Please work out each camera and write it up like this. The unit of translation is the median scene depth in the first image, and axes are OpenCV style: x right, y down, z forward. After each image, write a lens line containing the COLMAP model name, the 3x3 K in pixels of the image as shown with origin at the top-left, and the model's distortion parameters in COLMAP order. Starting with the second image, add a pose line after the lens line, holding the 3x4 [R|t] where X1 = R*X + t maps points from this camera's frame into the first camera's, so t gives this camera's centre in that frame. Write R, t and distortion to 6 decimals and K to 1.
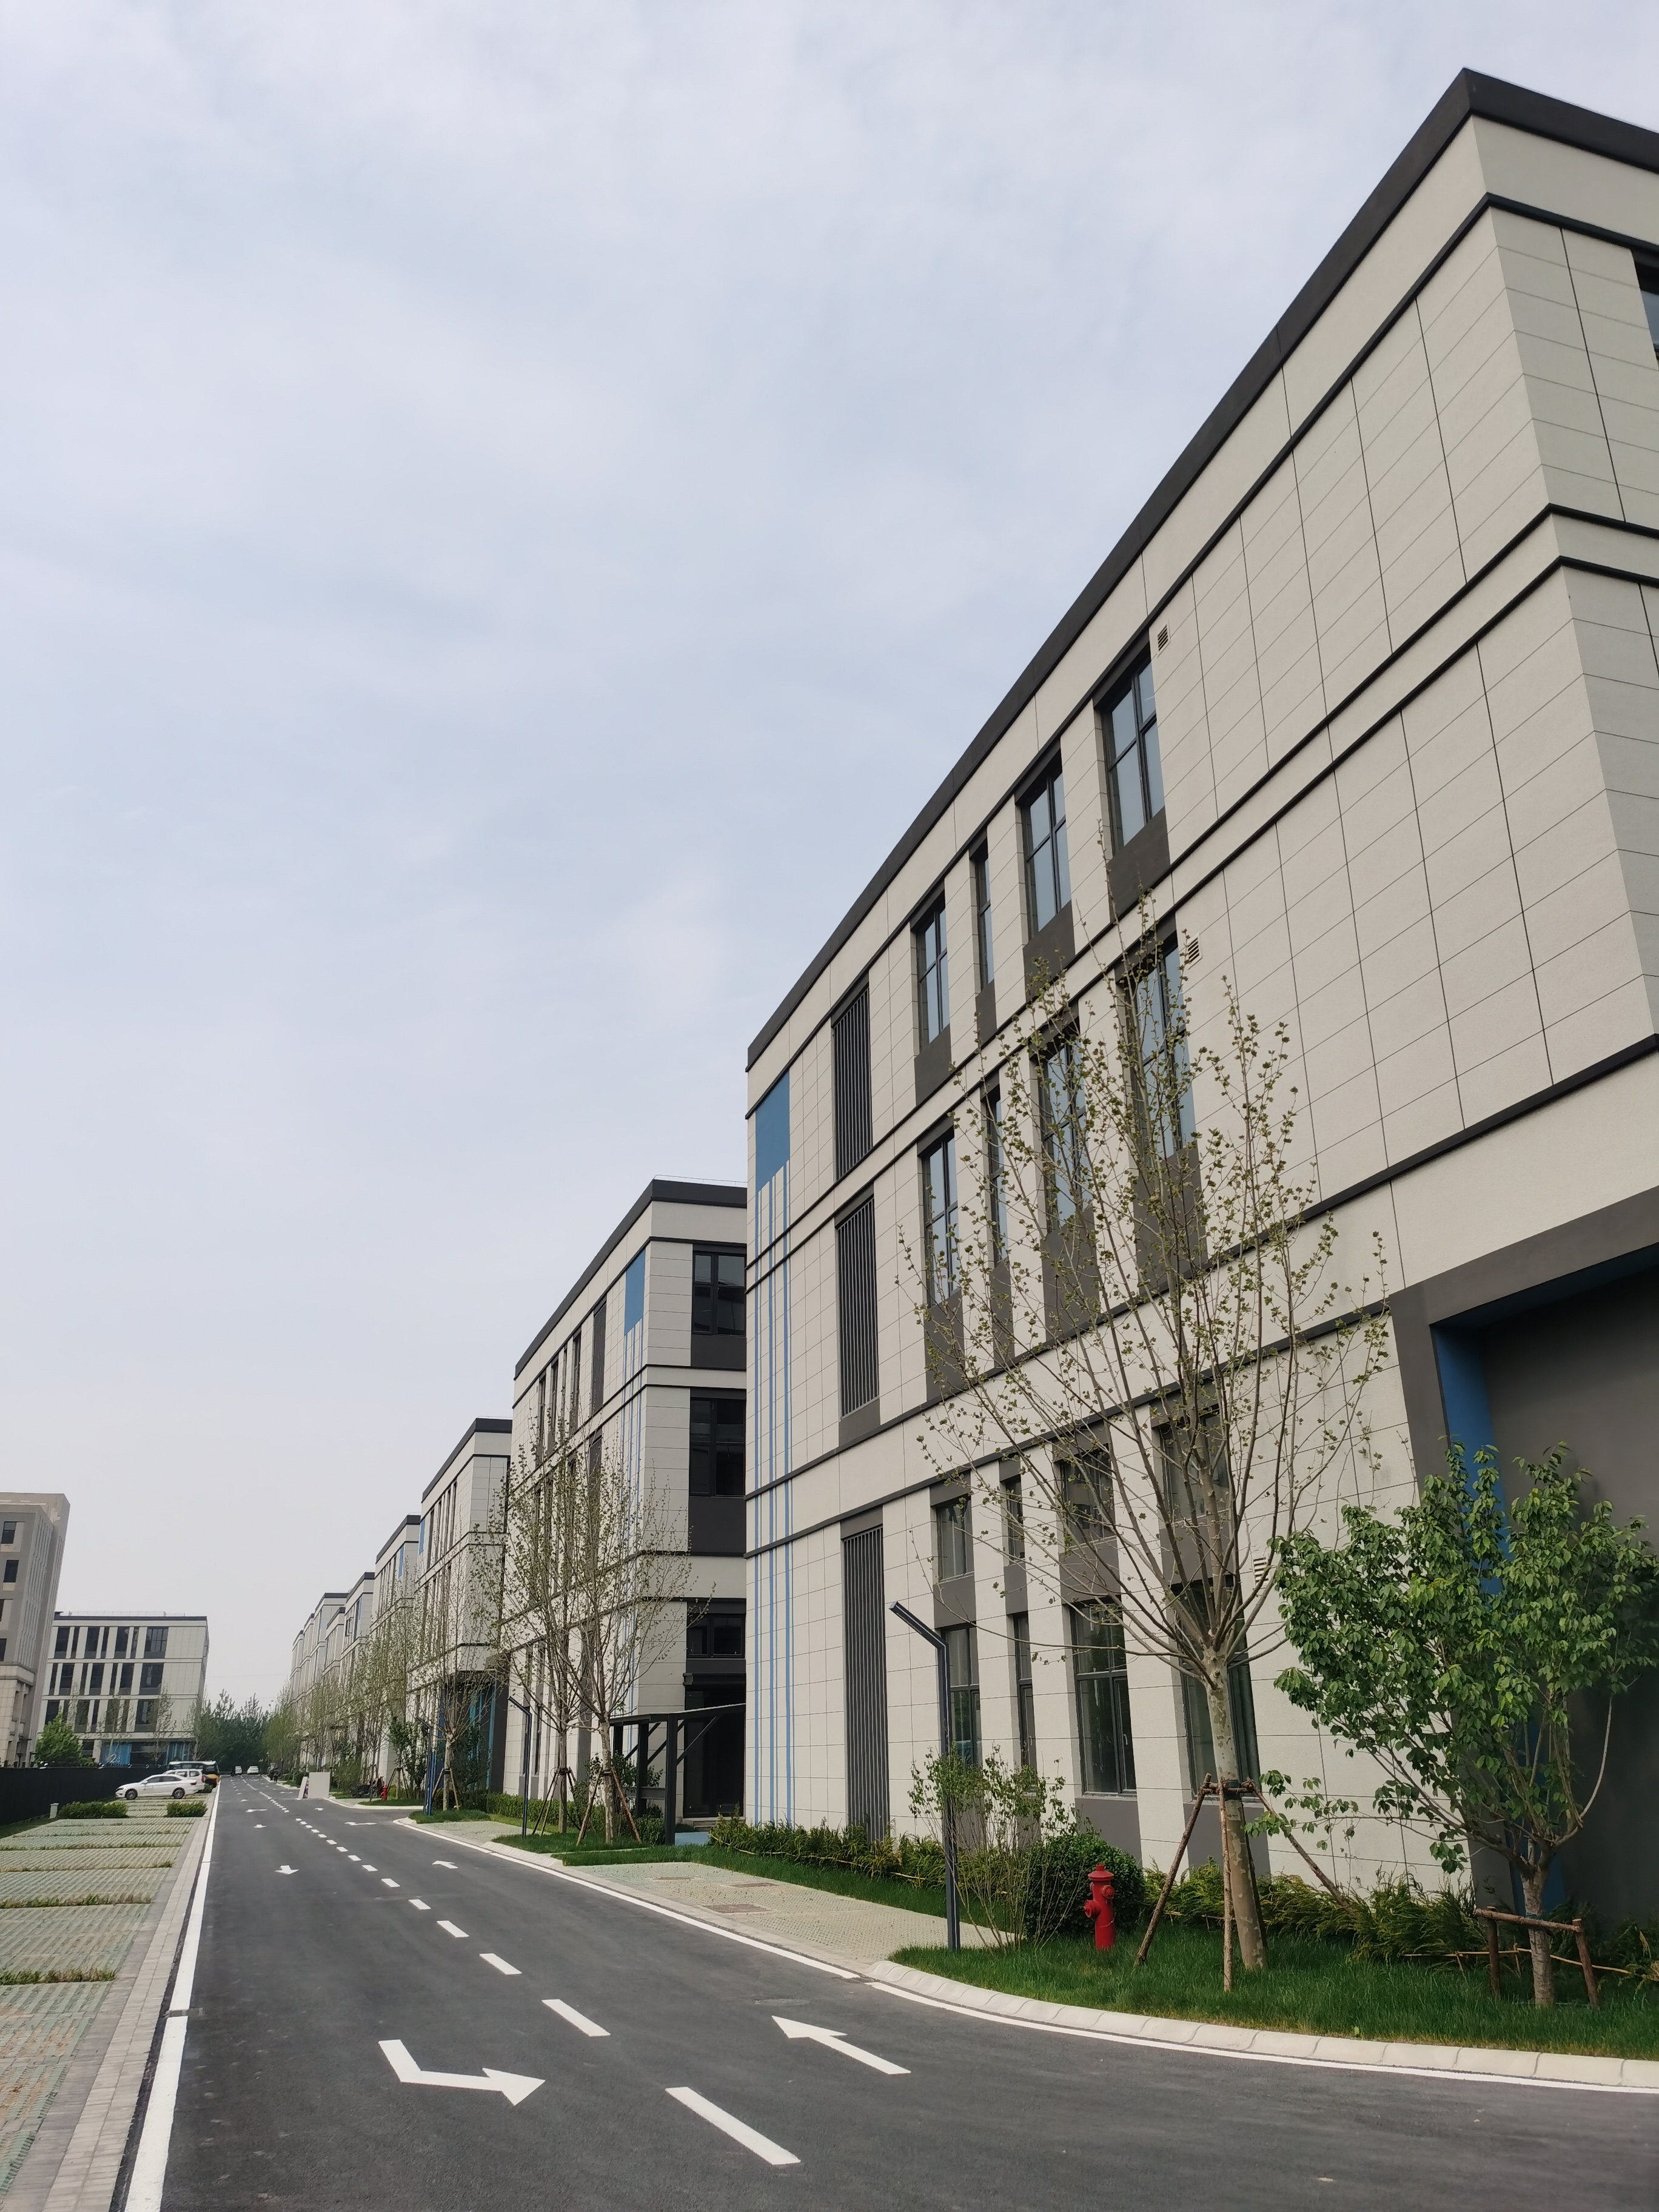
lens RADIAL K [[1686.9, 0, 835.6], [0, 1686.9, 1120.2], [0, 0, 1]] dist [0.063910, -0.073179]
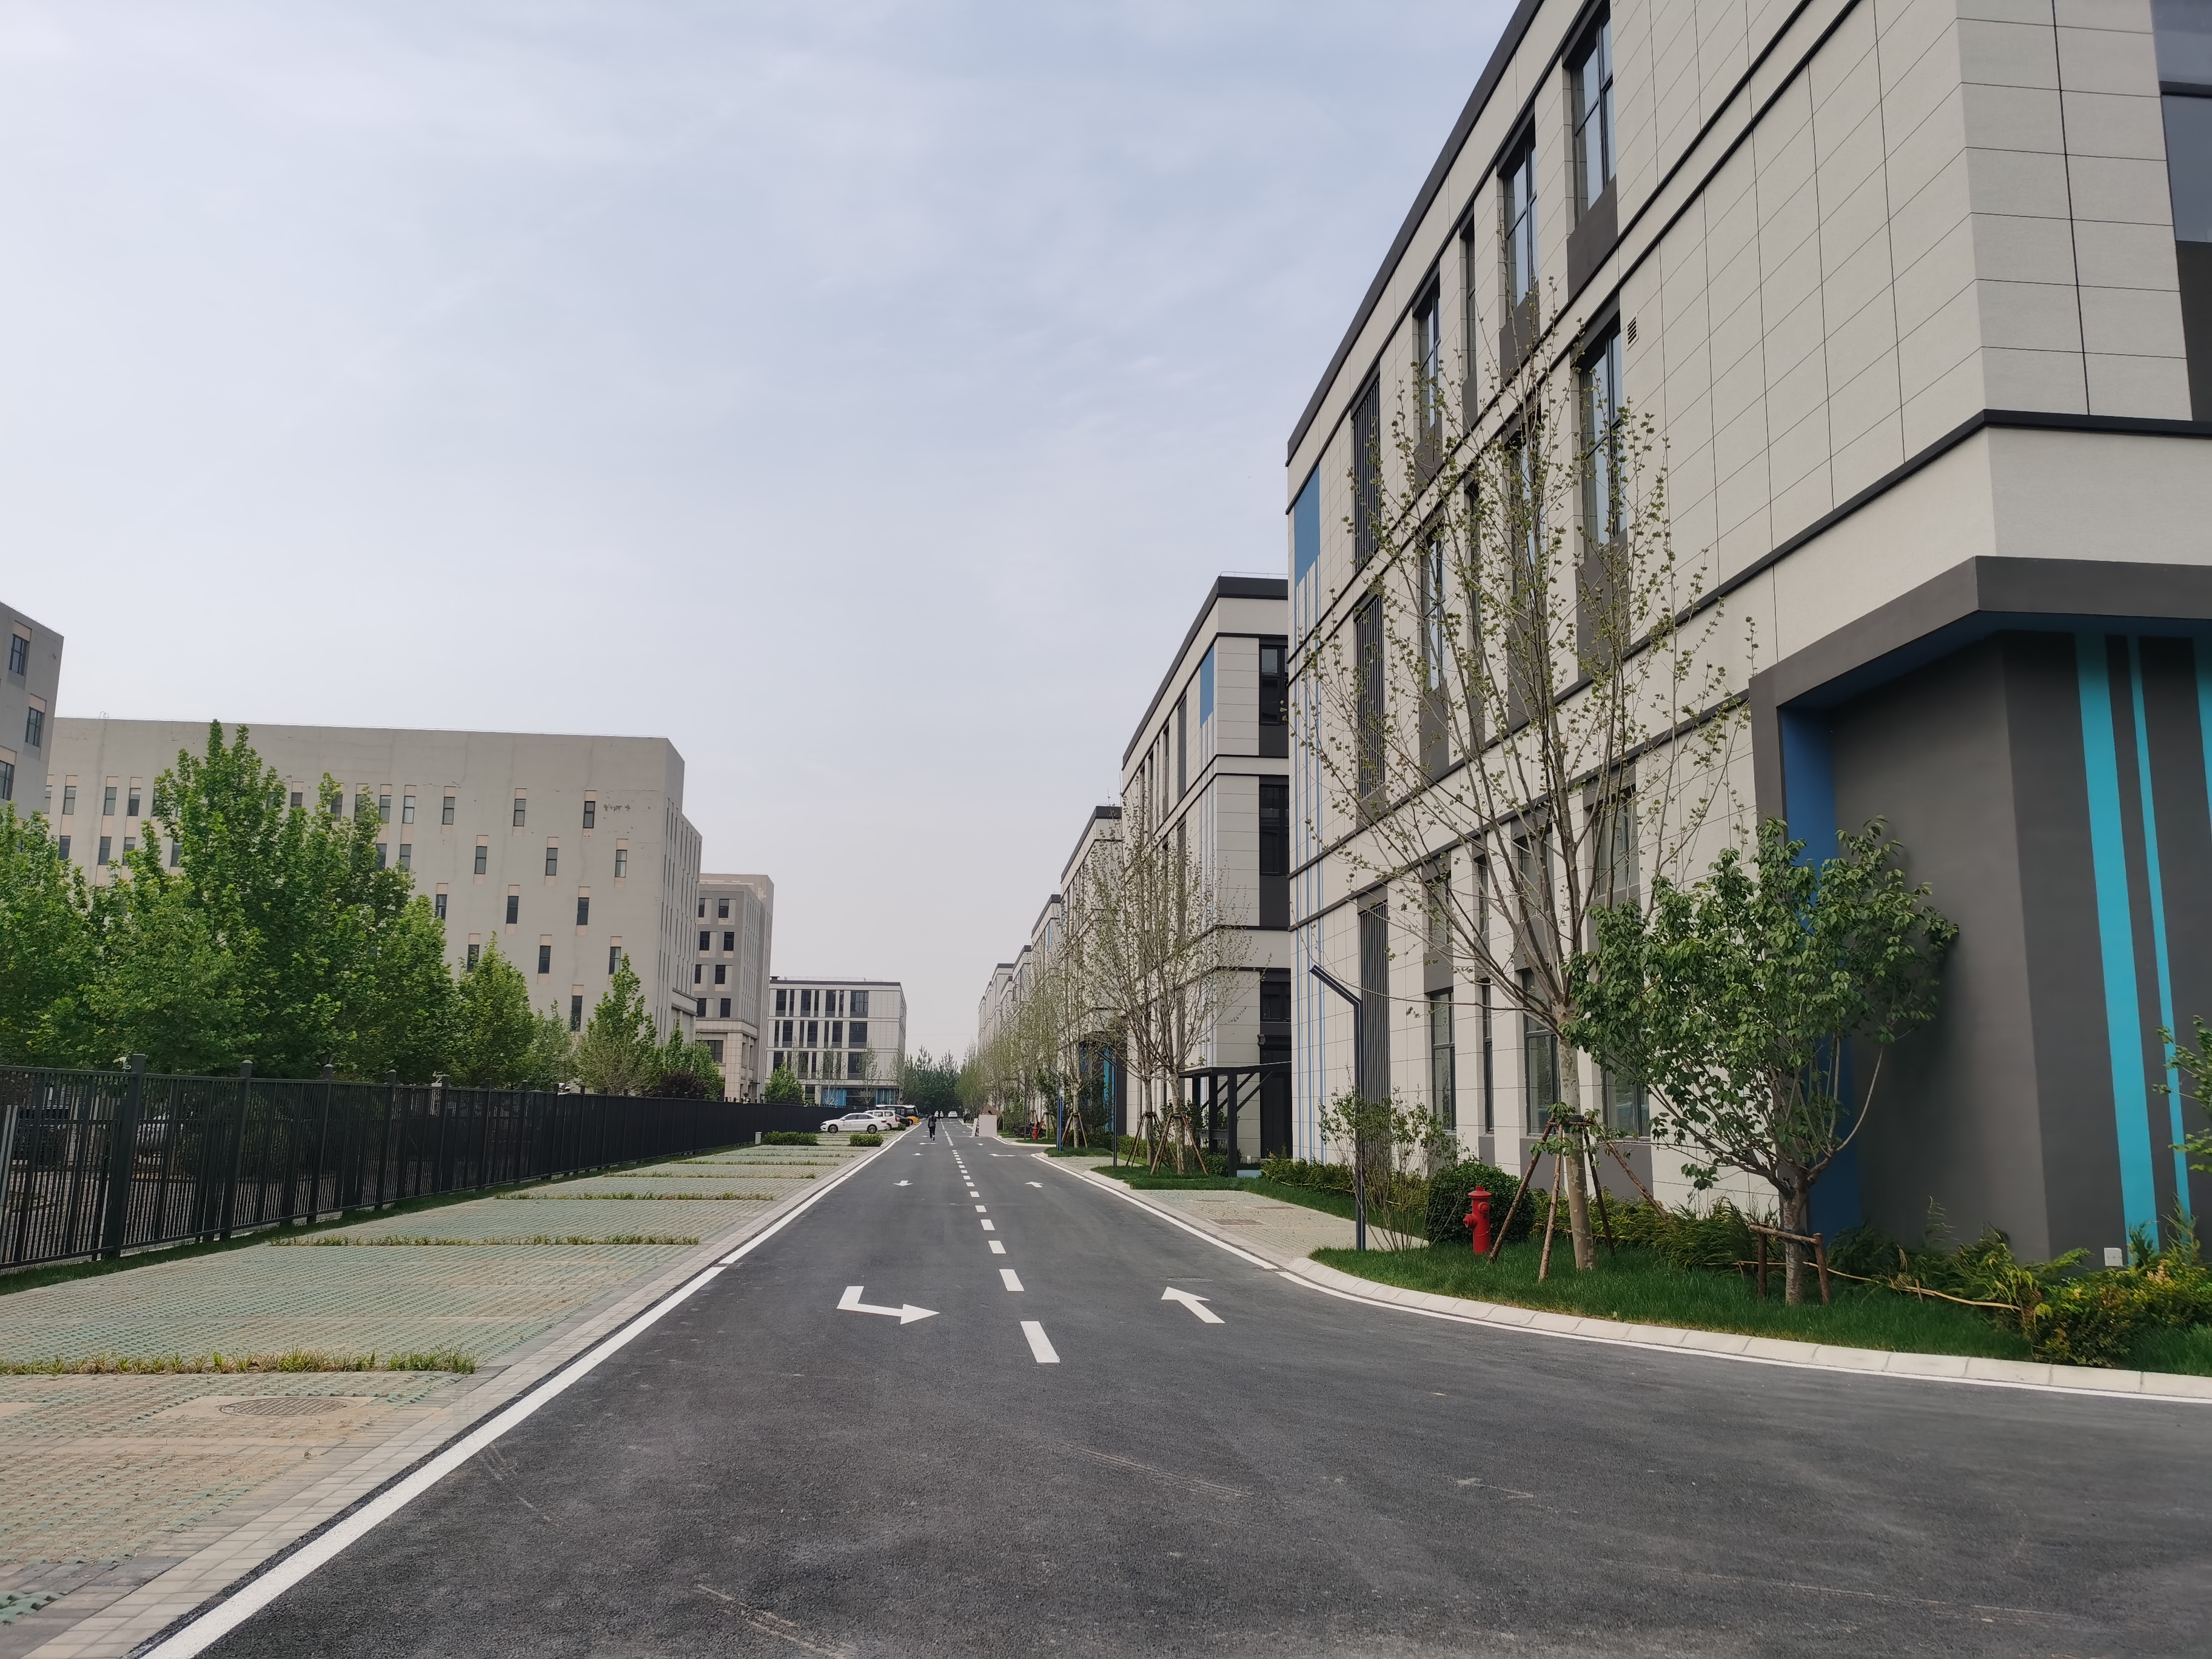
lens RADIAL K [[1686.9, 0, 1096.6], [0, 1686.9, 830.4], [0, 0, 1]] dist [0.063910, -0.073179]
pose [[0.973015, -0.011642, -0.230448, 0.121858], [0.055099, 0.981557, 0.183055, -0.012220], [0.224067, -0.190812, 0.955712, -0.065986]]
